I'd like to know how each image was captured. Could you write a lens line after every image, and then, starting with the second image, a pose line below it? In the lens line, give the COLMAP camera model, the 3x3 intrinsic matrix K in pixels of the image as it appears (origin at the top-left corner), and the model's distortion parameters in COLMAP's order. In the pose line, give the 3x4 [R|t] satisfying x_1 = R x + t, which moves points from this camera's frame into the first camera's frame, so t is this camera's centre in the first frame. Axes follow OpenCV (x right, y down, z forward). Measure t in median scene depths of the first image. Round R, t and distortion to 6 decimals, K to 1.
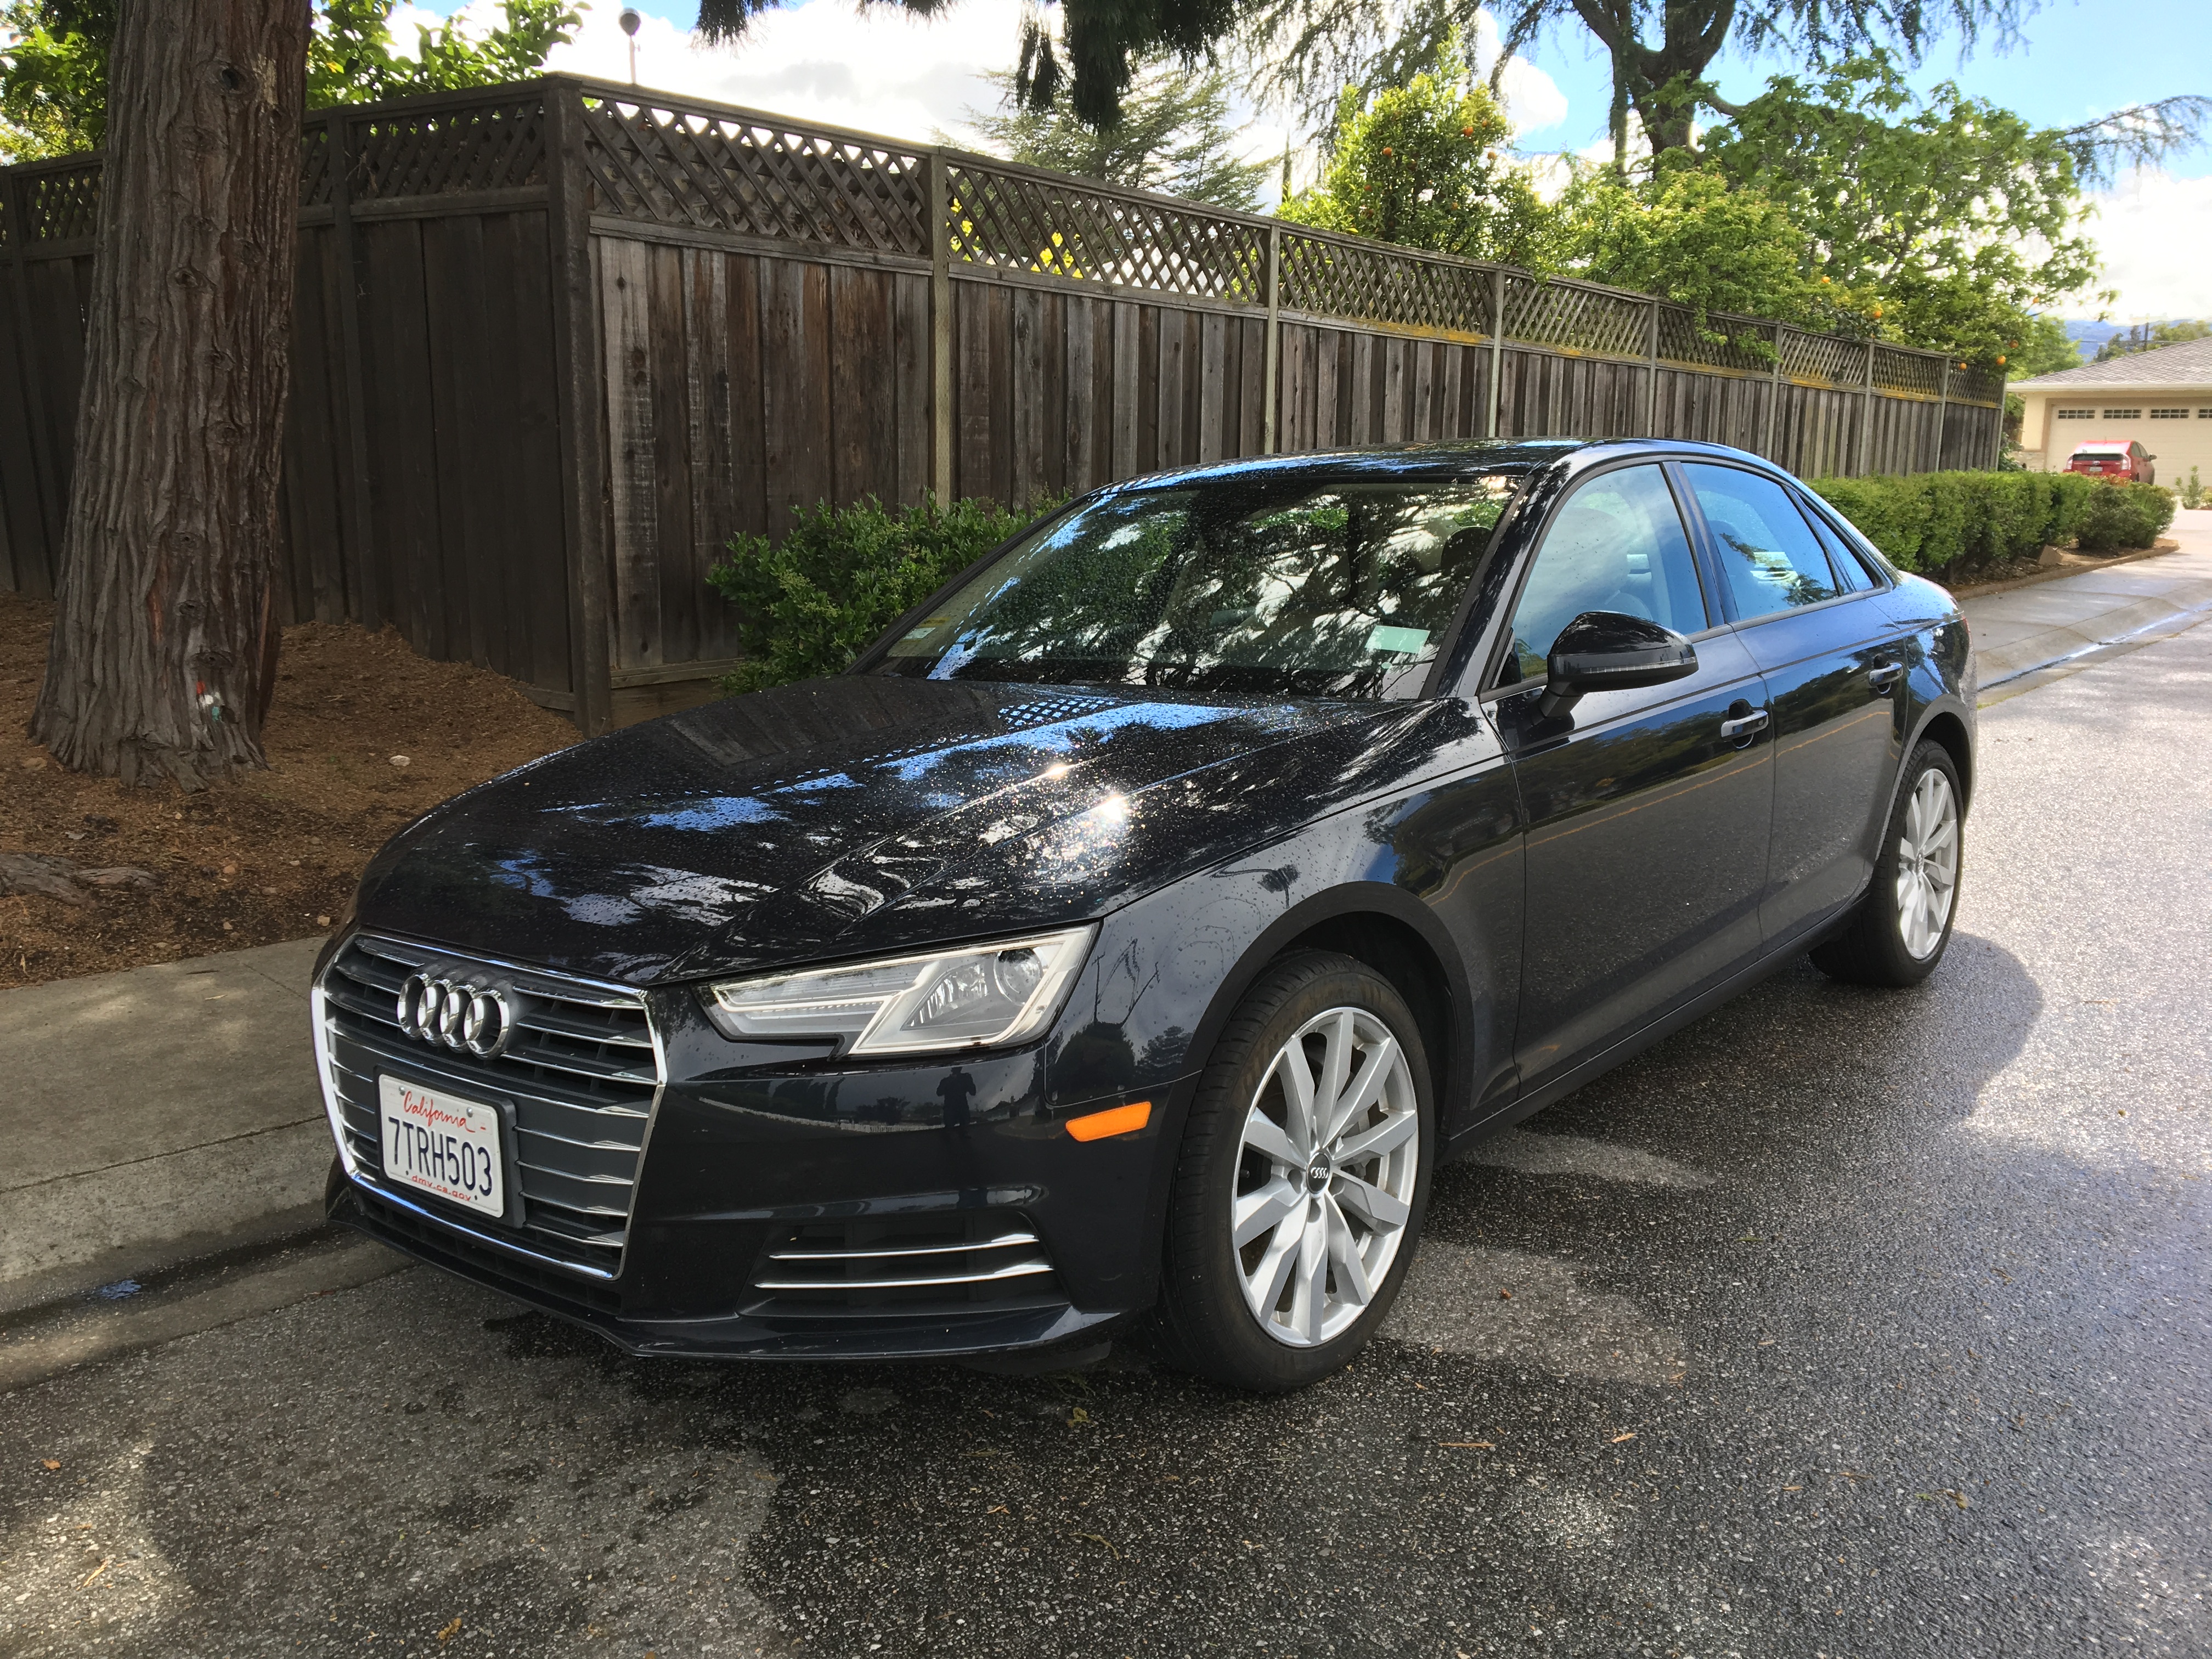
lens RADIAL K [[1883.5, 0, 1118.6], [0, 1883.5, 818.4], [0, 0, 1]] dist [0.111197, -0.150642]
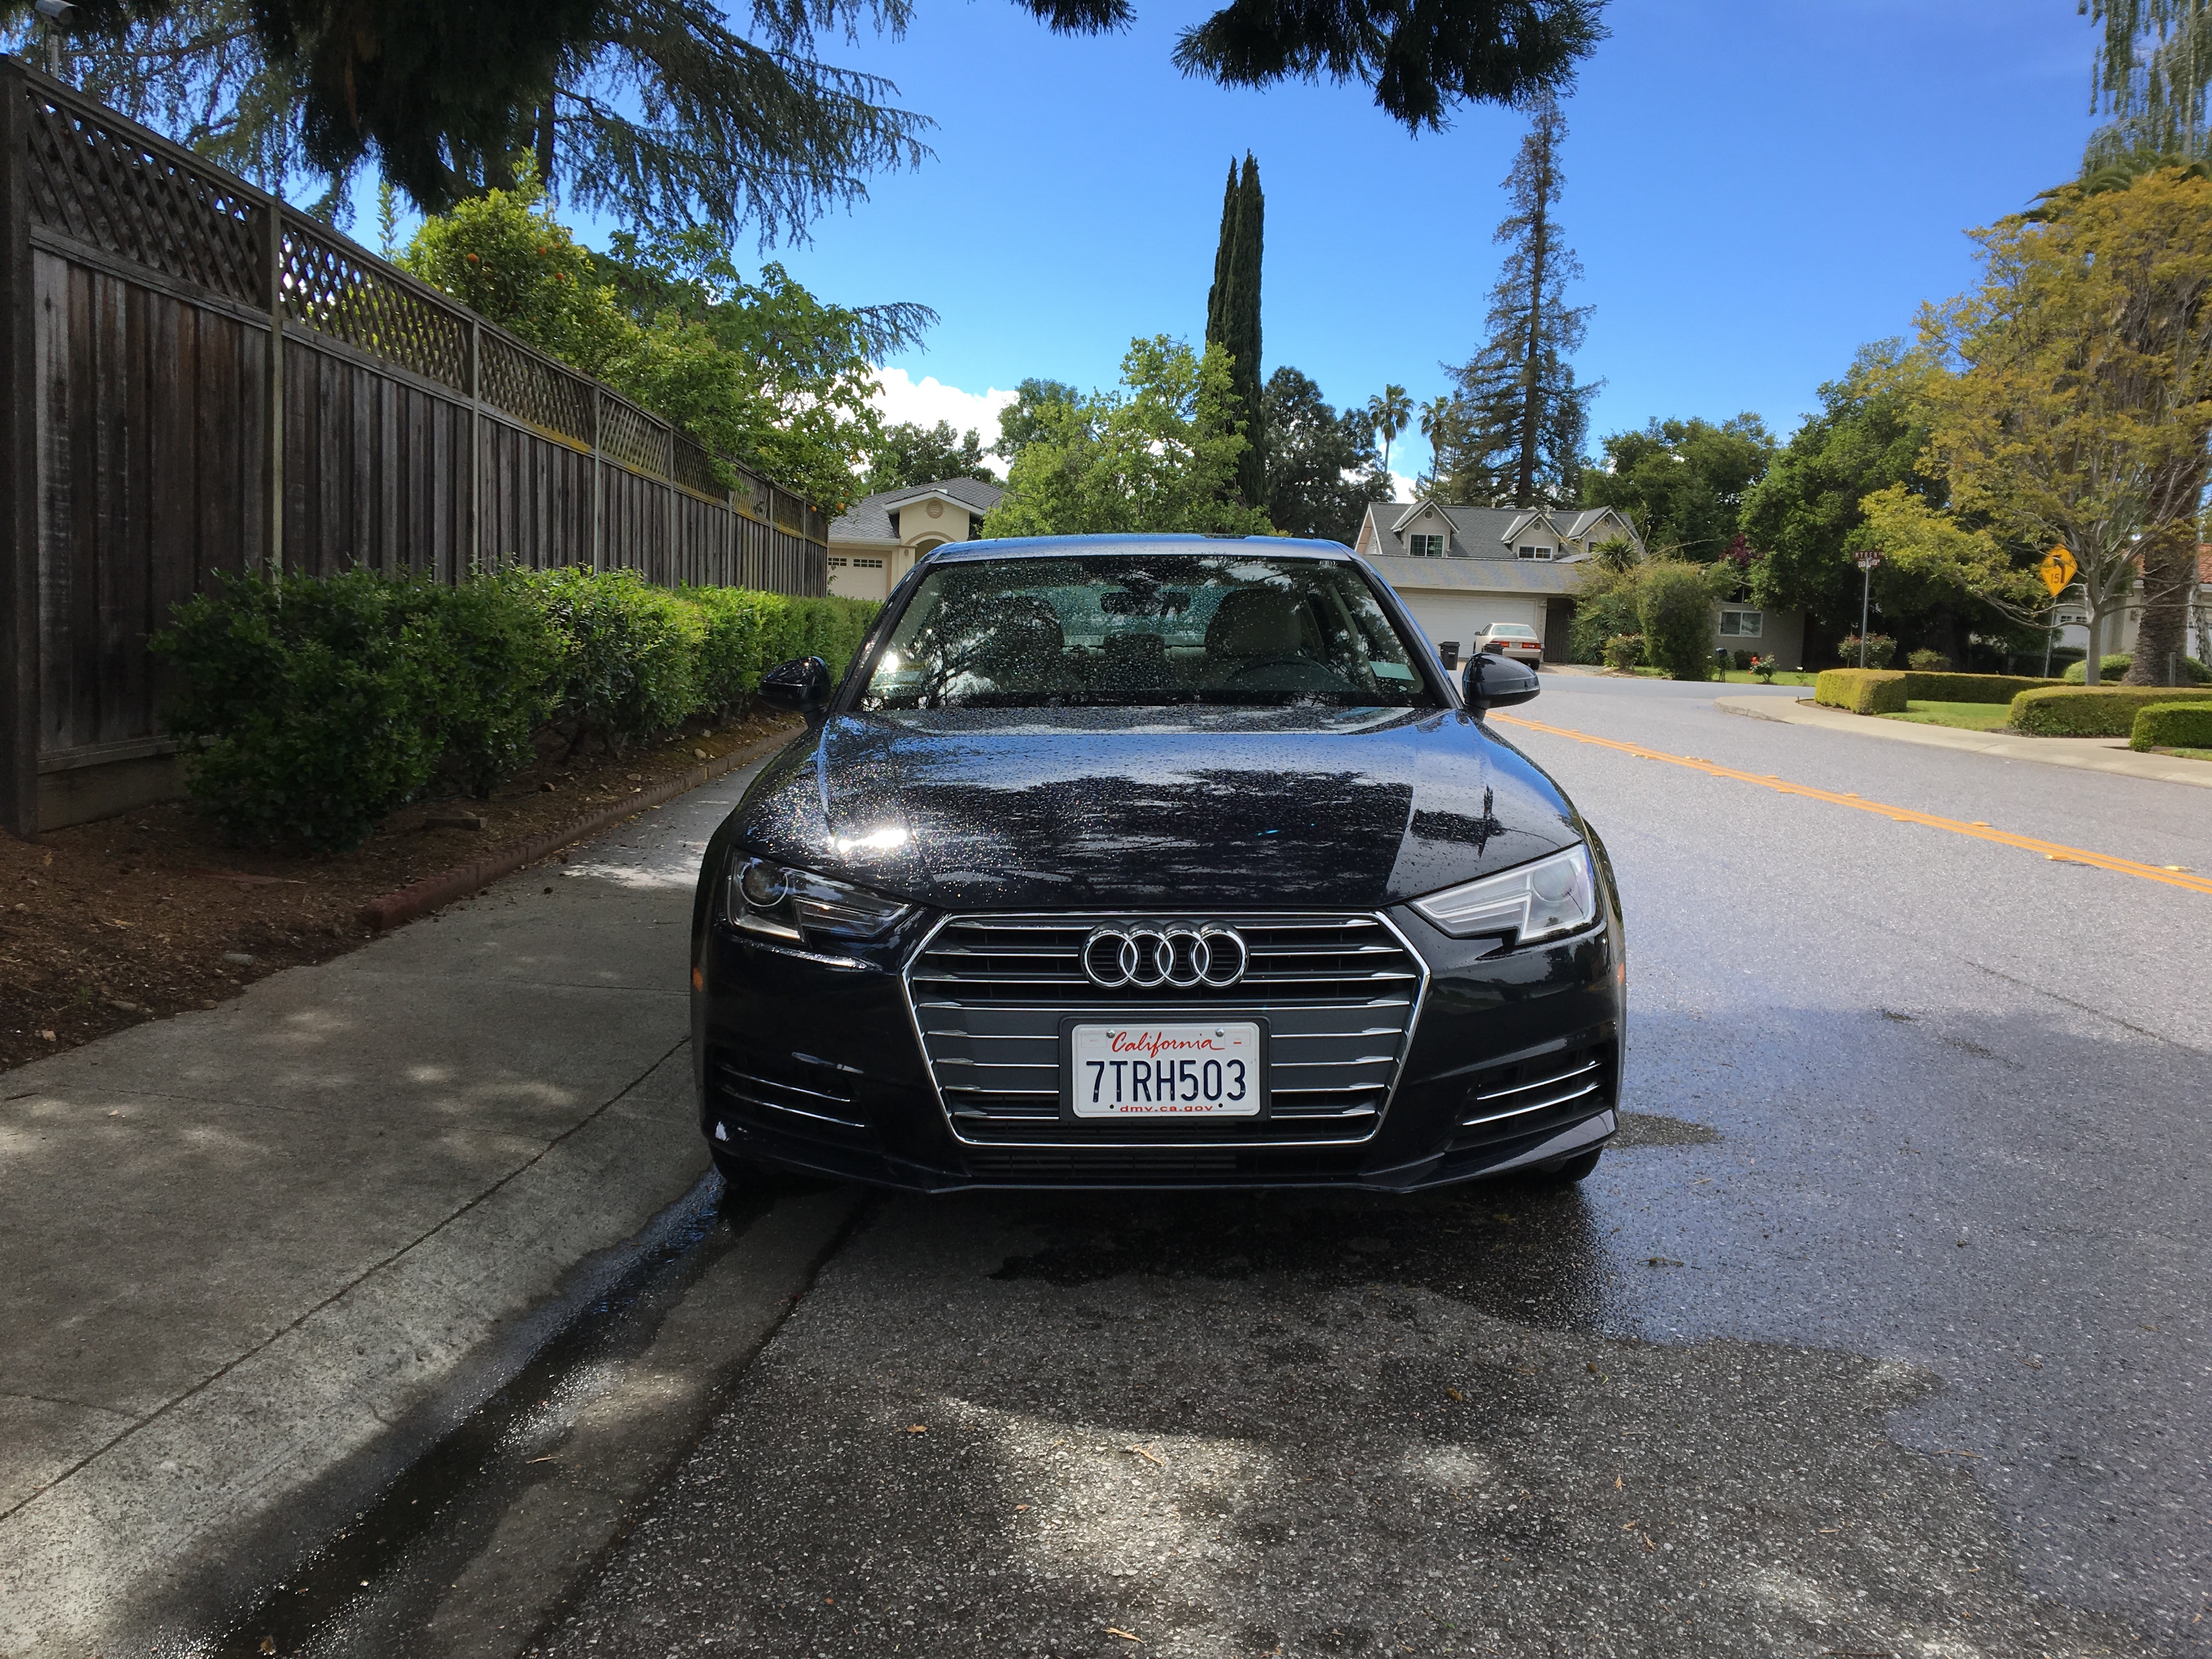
lens RADIAL K [[1883.5, 0, 1118.6], [0, 1883.5, 818.4], [0, 0, 1]] dist [0.111197, -0.150642]
pose [[0.762748, -0.043086, 0.645258, -0.452246], [0.086142, 0.995656, -0.035343, 0.022001], [-0.640932, 0.082542, 0.763146, 0.048066]]
